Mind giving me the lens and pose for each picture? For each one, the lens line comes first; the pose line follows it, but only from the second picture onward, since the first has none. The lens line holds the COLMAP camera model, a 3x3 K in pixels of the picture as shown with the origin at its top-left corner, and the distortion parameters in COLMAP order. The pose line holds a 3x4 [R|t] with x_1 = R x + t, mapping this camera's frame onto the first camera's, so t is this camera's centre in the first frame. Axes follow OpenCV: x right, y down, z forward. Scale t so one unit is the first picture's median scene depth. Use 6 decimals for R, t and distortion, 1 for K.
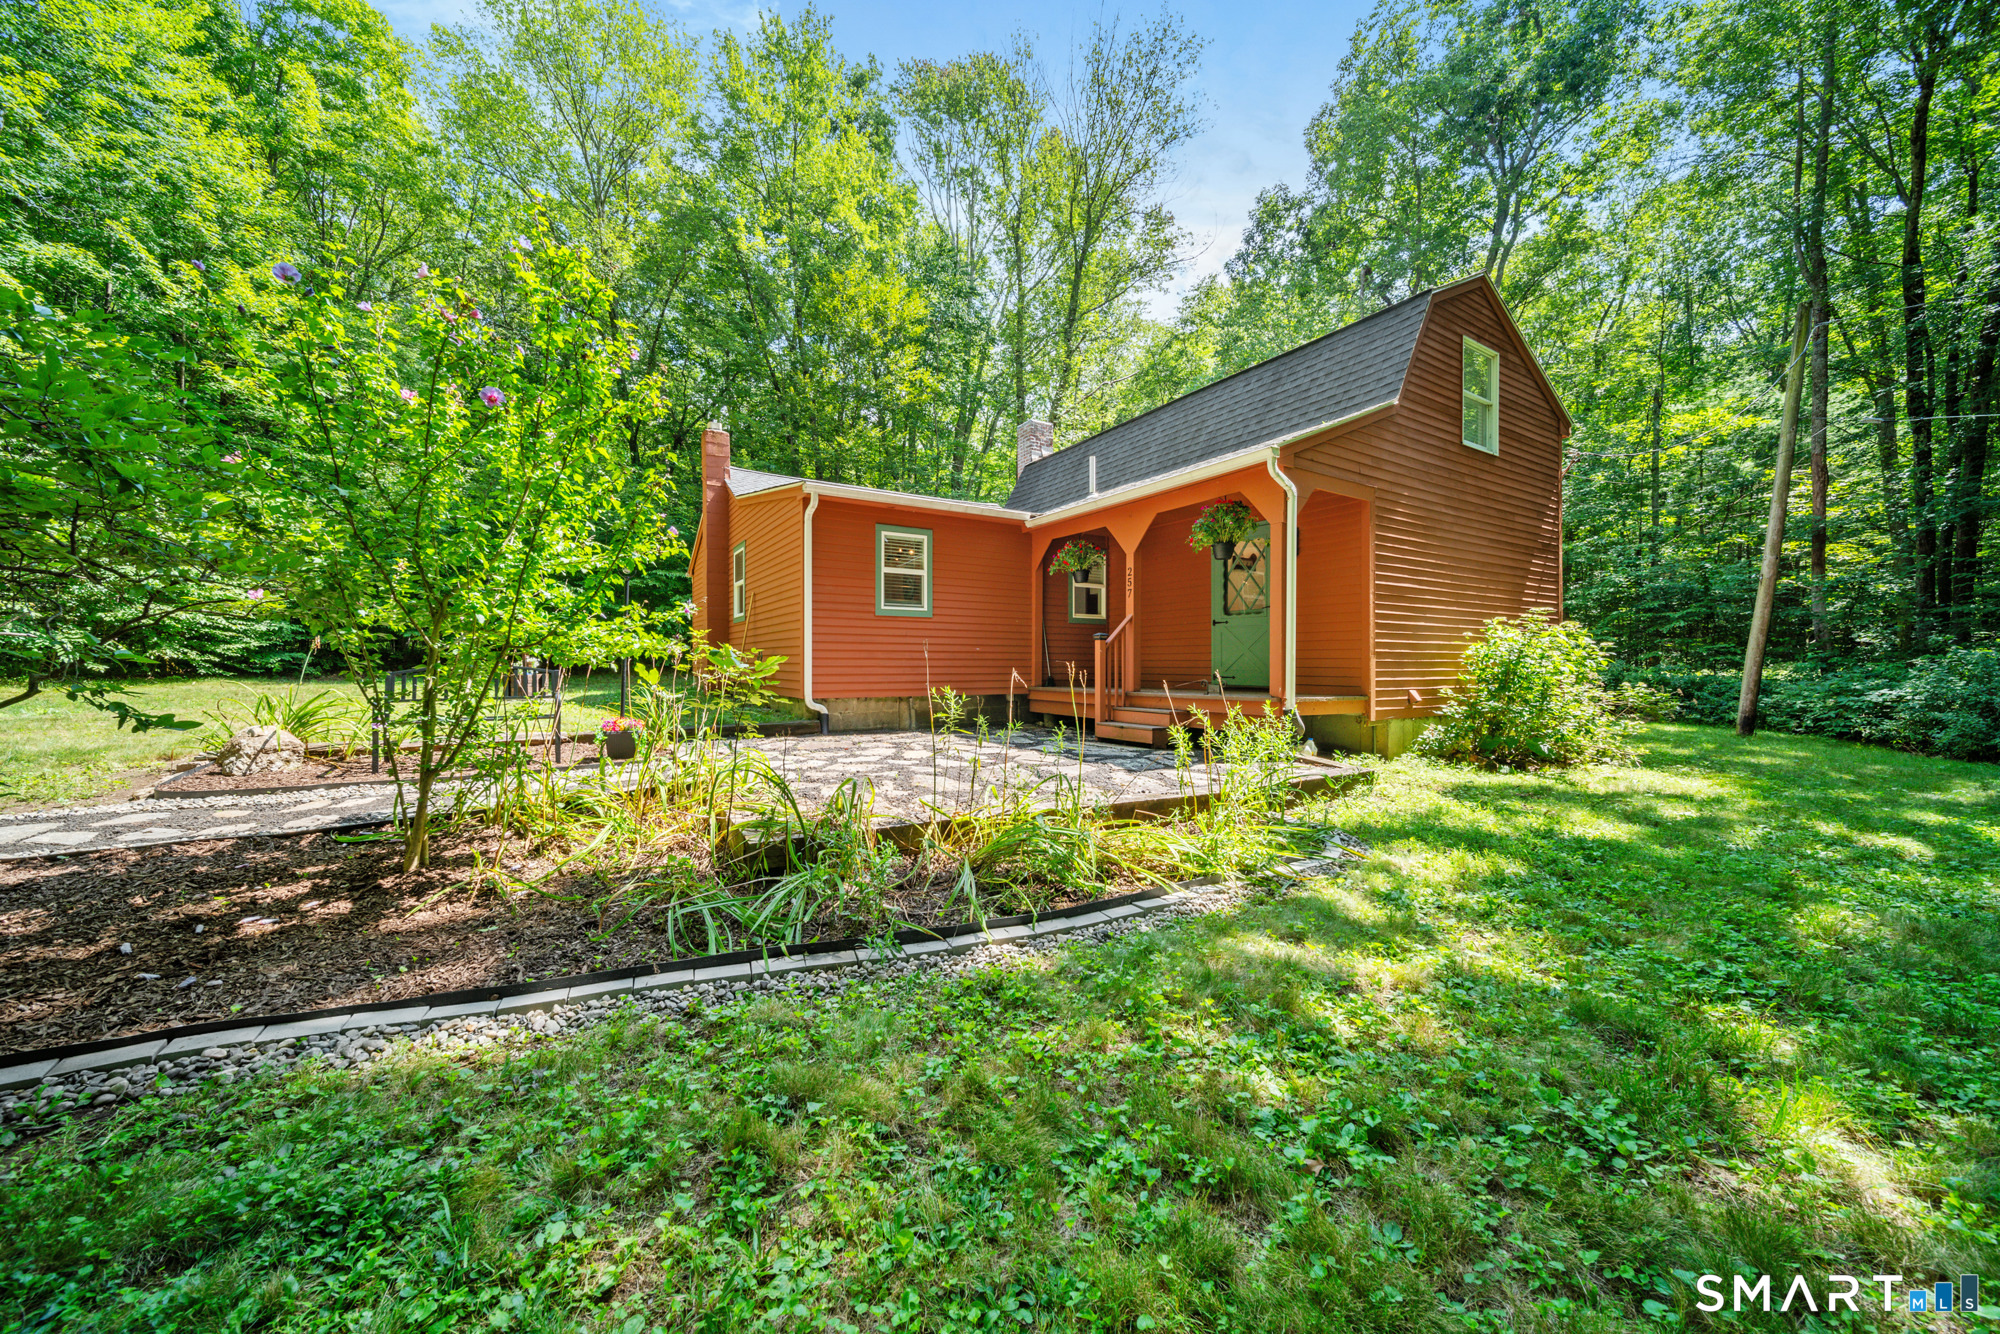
lens RADIAL K [[696.3, 0, 998.3], [0, 696.3, 659.9], [0, 0, 1]] dist [-0.002048, 0.000090]
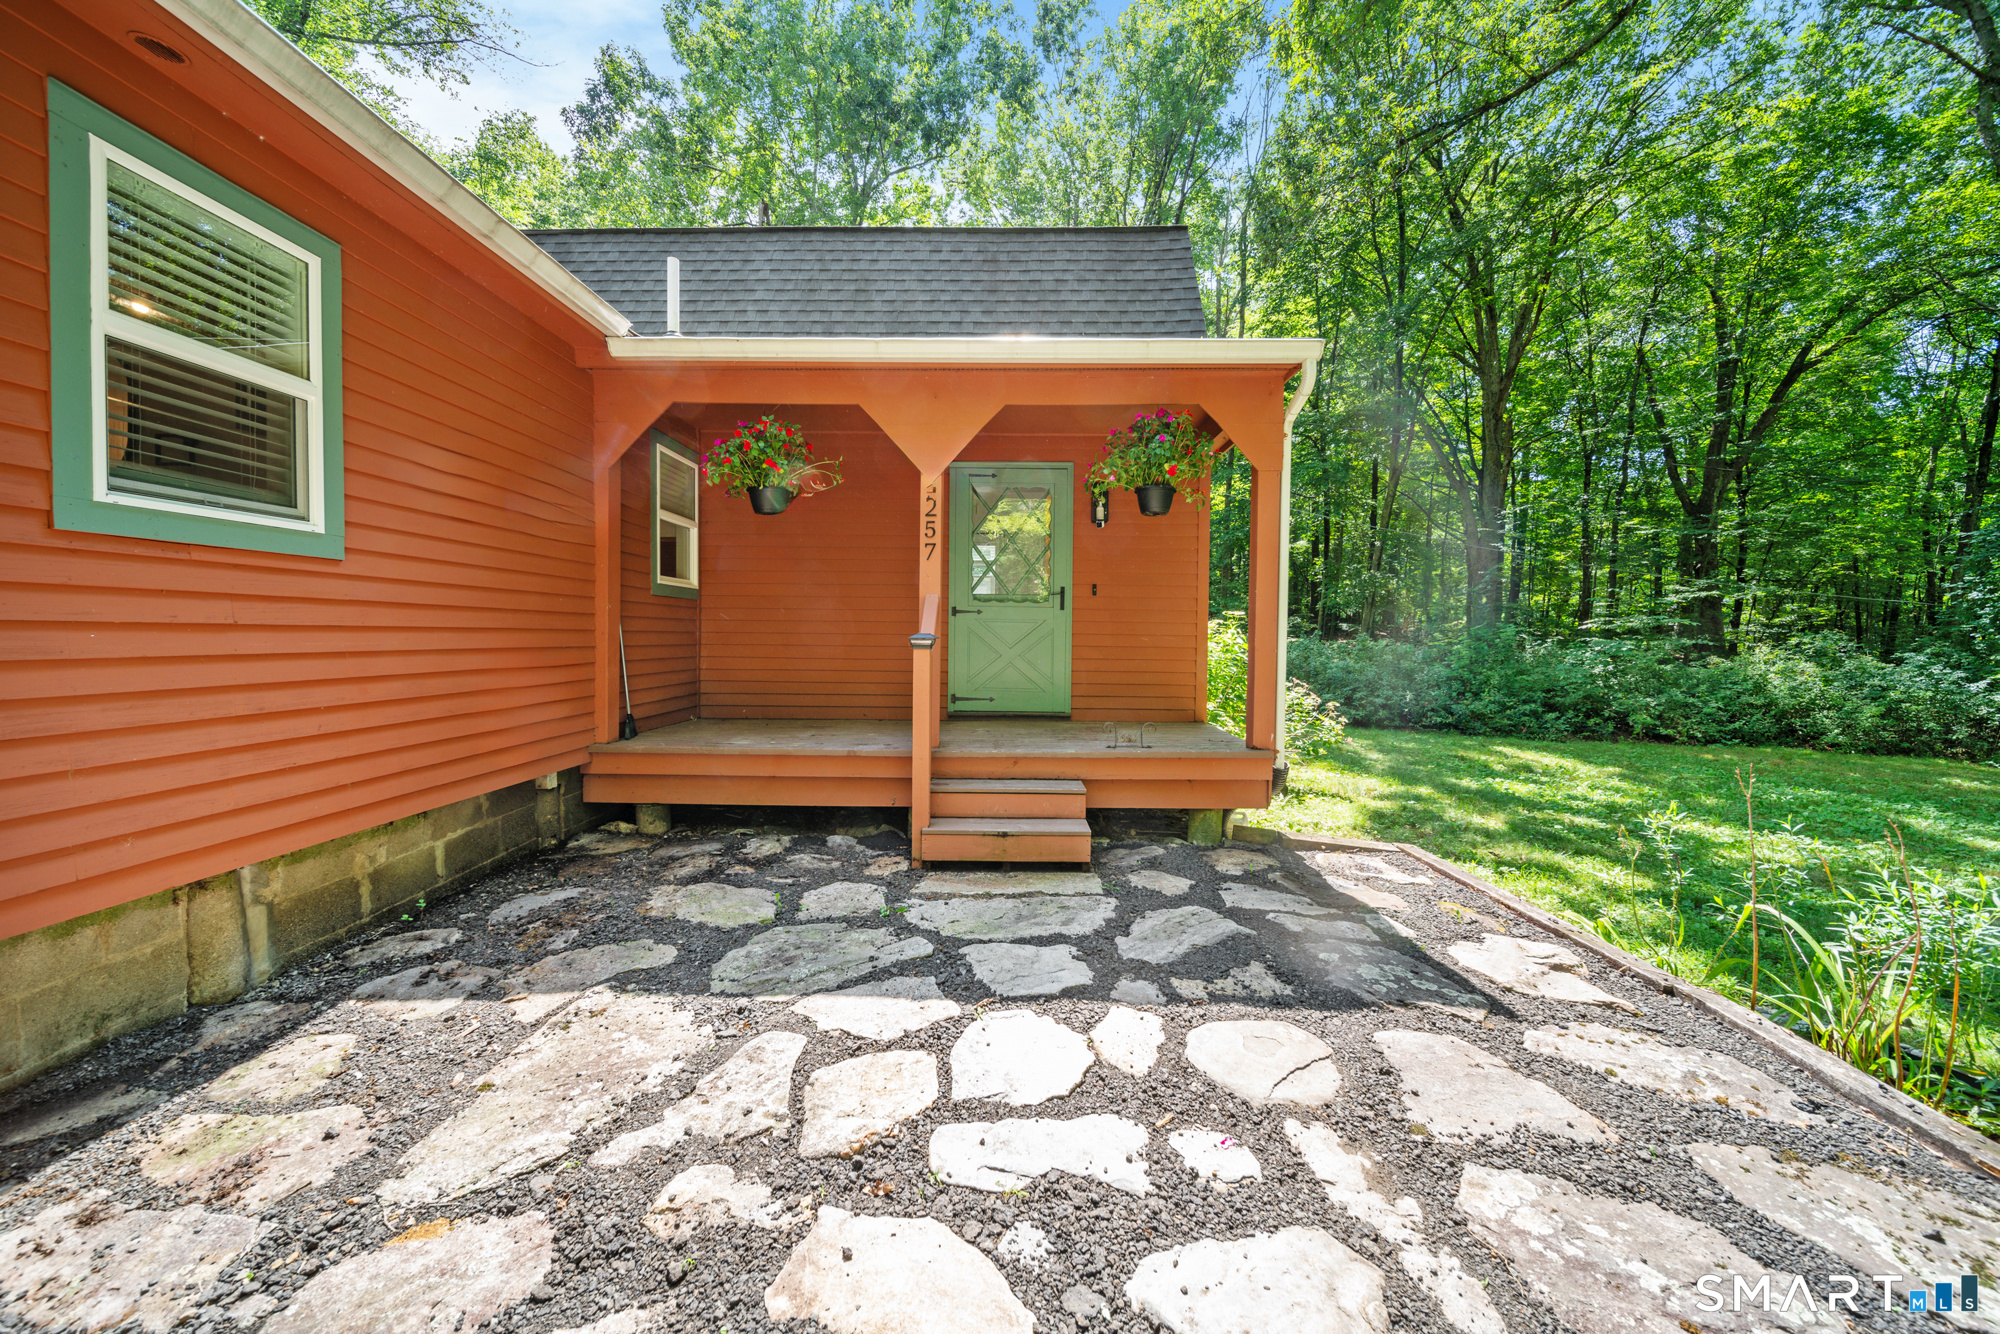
lens RADIAL K [[696.3, 0, 1001.3], [0, 696.3, 652.0], [0, 0, 1]] dist [-0.002048, 0.000090]
pose [[0.531865, -0.028867, 0.846337, -0.193950], [0.009685, 0.999561, 0.028007, -0.028165], [-0.846774, -0.006699, 0.531911, 0.617998]]
